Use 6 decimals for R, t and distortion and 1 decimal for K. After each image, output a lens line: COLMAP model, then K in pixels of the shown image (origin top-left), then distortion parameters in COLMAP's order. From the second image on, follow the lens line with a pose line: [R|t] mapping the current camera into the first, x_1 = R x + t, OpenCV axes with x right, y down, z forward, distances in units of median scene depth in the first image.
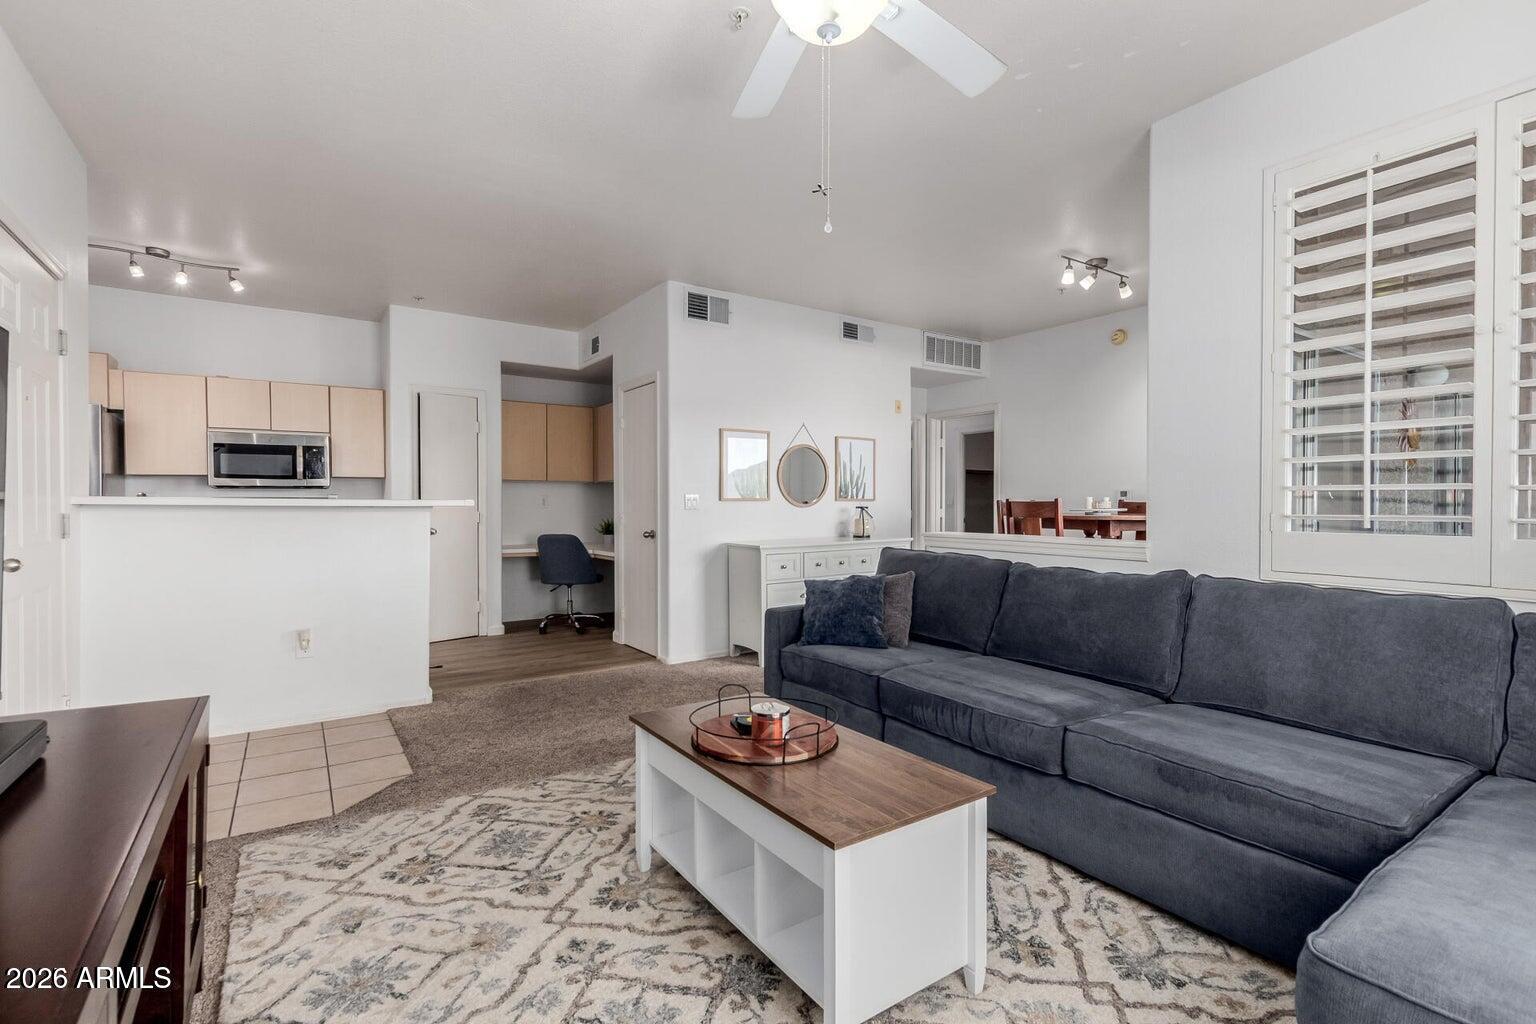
lens RADIAL K [[716.8, 0, 783.1], [0, 716.8, 510.1], [0, 0, 1]] dist [0.013607, -0.000190]
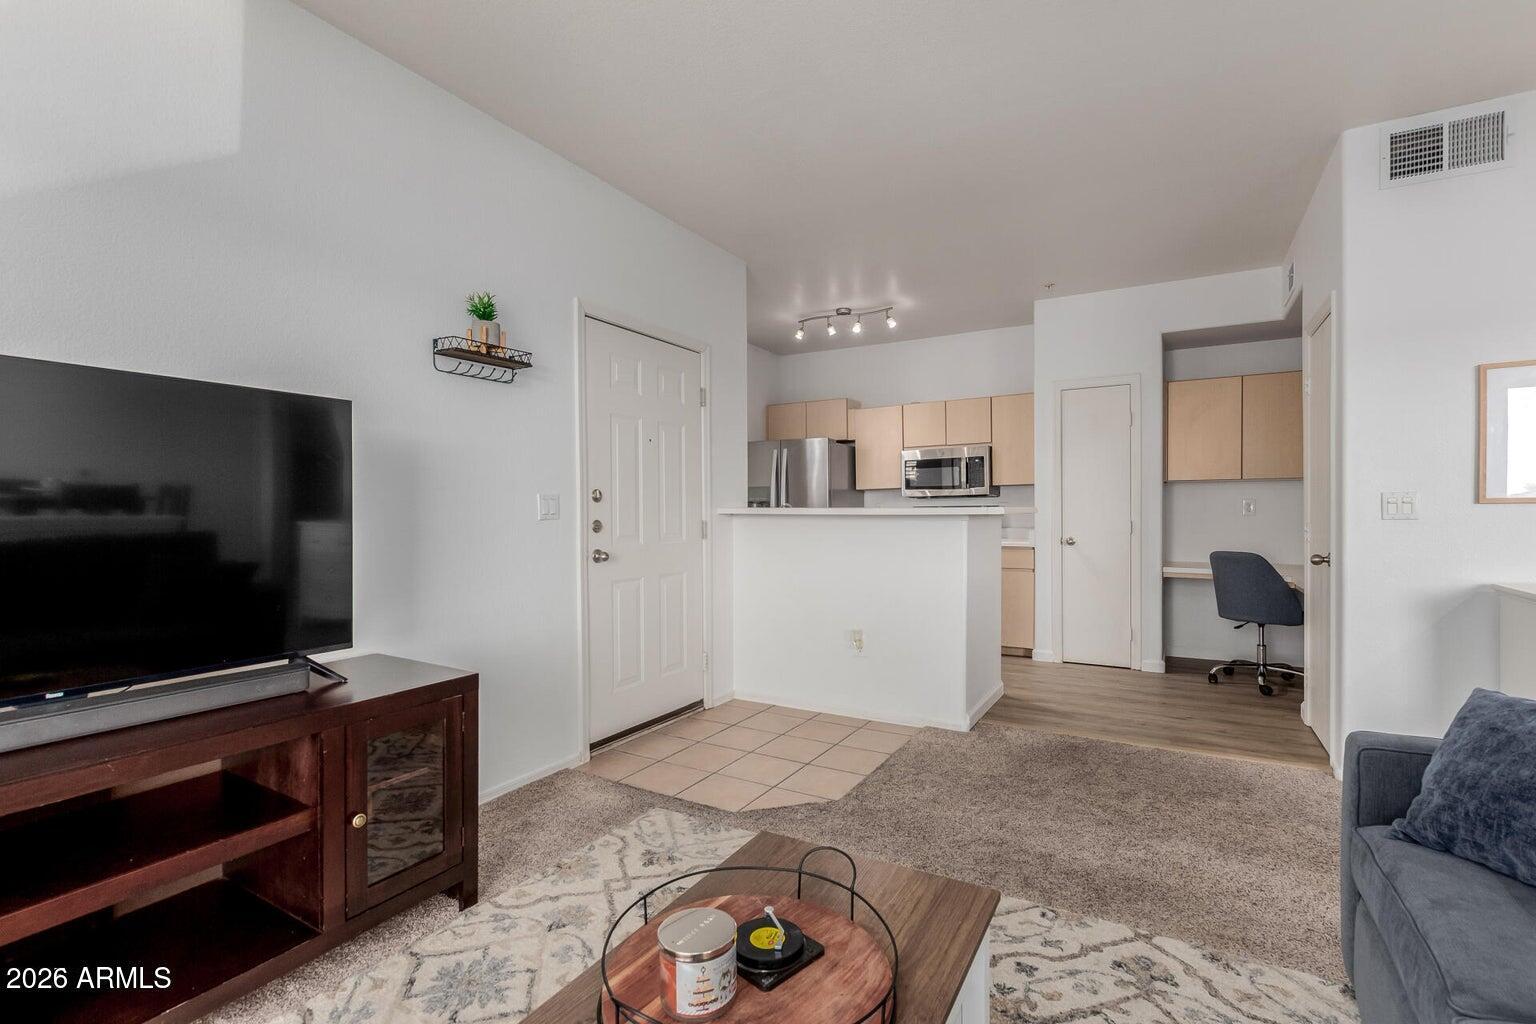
lens RADIAL K [[706.3, 0, 776.3], [0, 706.3, 524.7], [0, 0, 1]] dist [0.010573, -0.000227]
pose [[0.429685, 0.015908, -0.902839, 0.164790], [-0.003204, 0.999865, 0.016092, -0.005772], [0.902973, -0.004022, 0.429678, 0.311351]]
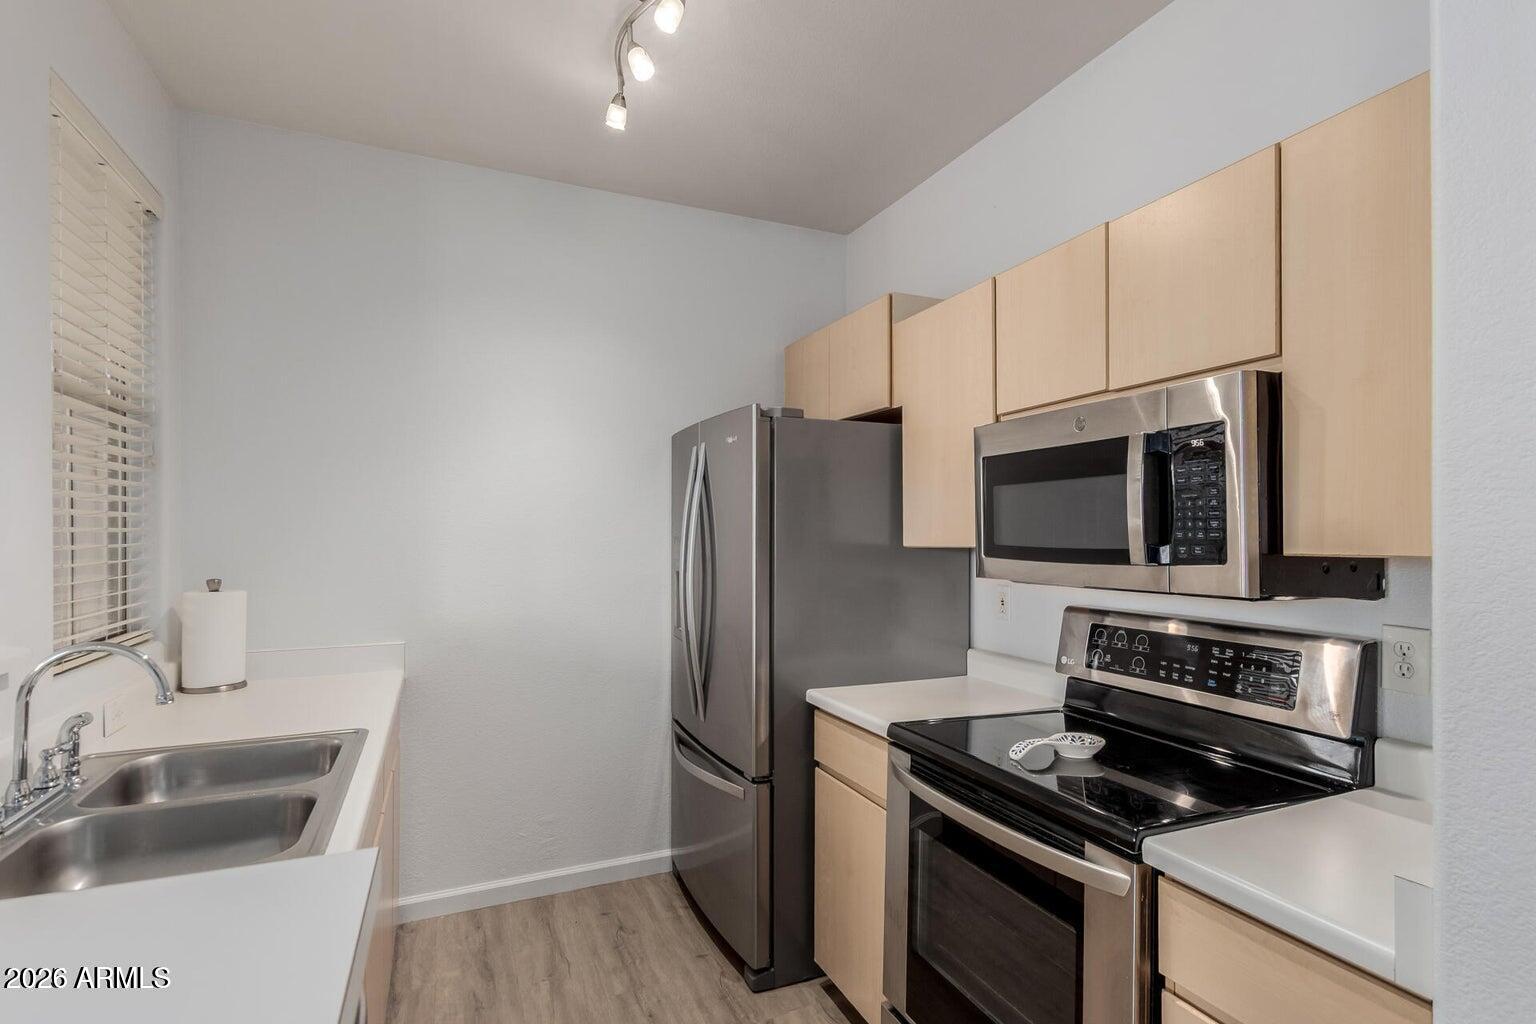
lens RADIAL K [[771.1, 0, 772.3], [0, 771.1, 532.9], [0, 0, 1]] dist [-0.002117, -0.000706]
pose [[-0.203218, 0.008825, -0.979094, -0.396375], [-0.005278, 0.999935, 0.010109, -0.059377], [0.979119, 0.007222, -0.203158, 0.974056]]
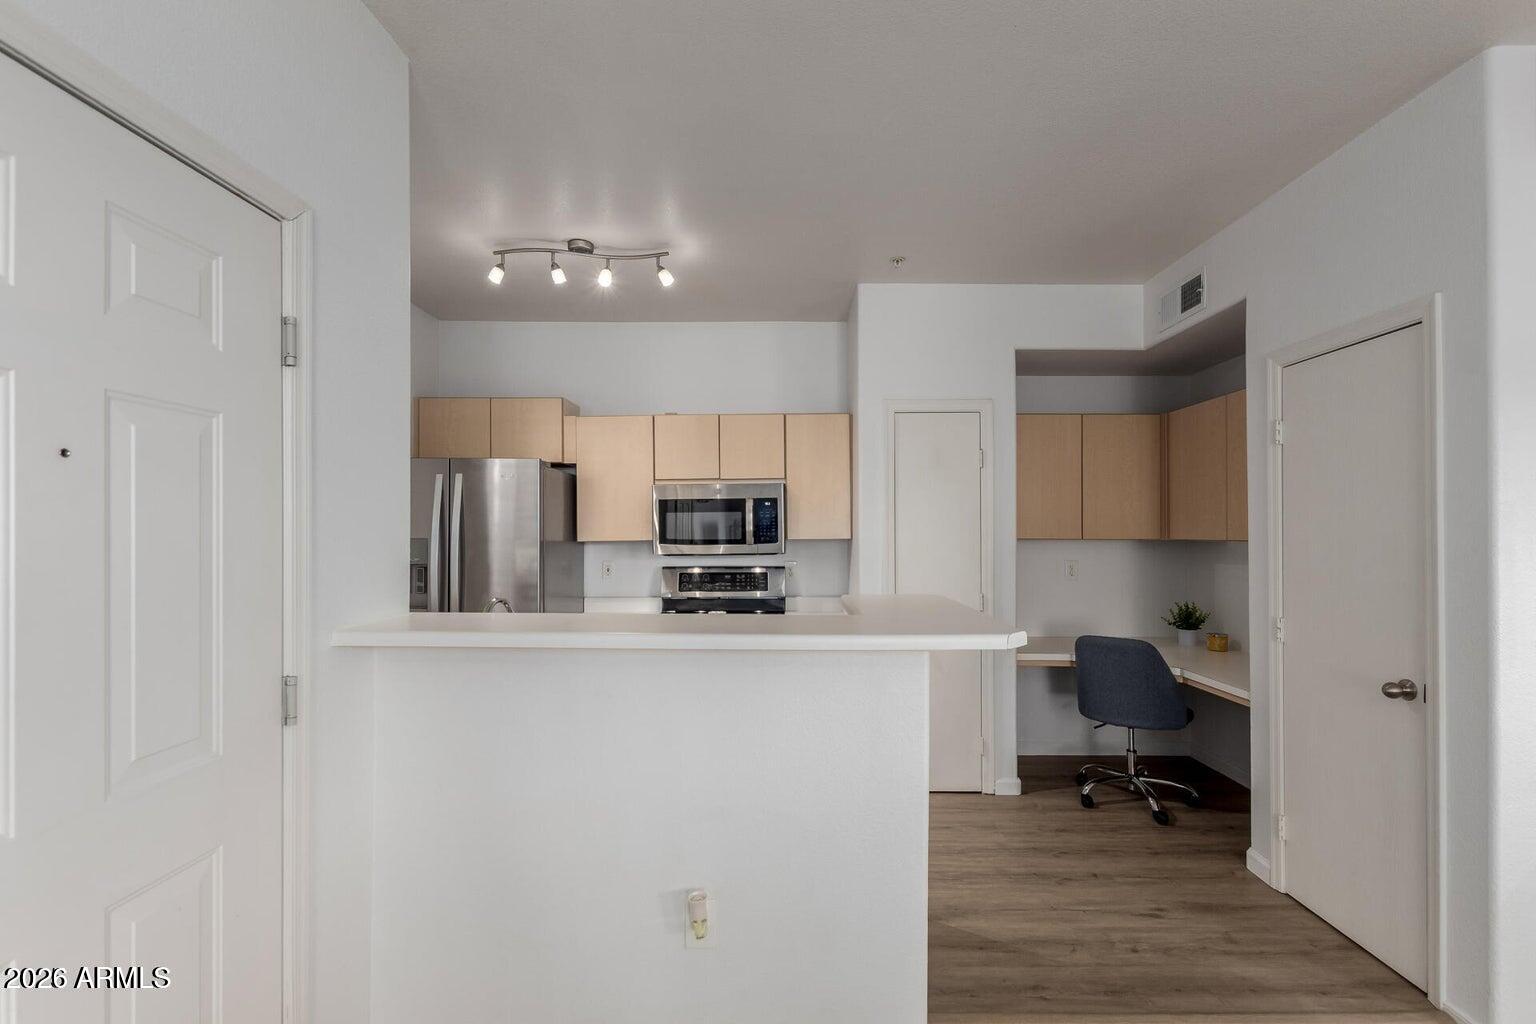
lens RADIAL K [[706.3, 0, 776.3], [0, 706.3, 524.7], [0, 0, 1]] dist [0.010573, -0.000227]
pose [[0.813199, -0.004420, -0.581969, -0.242439], [-0.004376, 0.999896, -0.013709, -0.055560], [0.581970, 0.013695, 0.813095, 0.453482]]
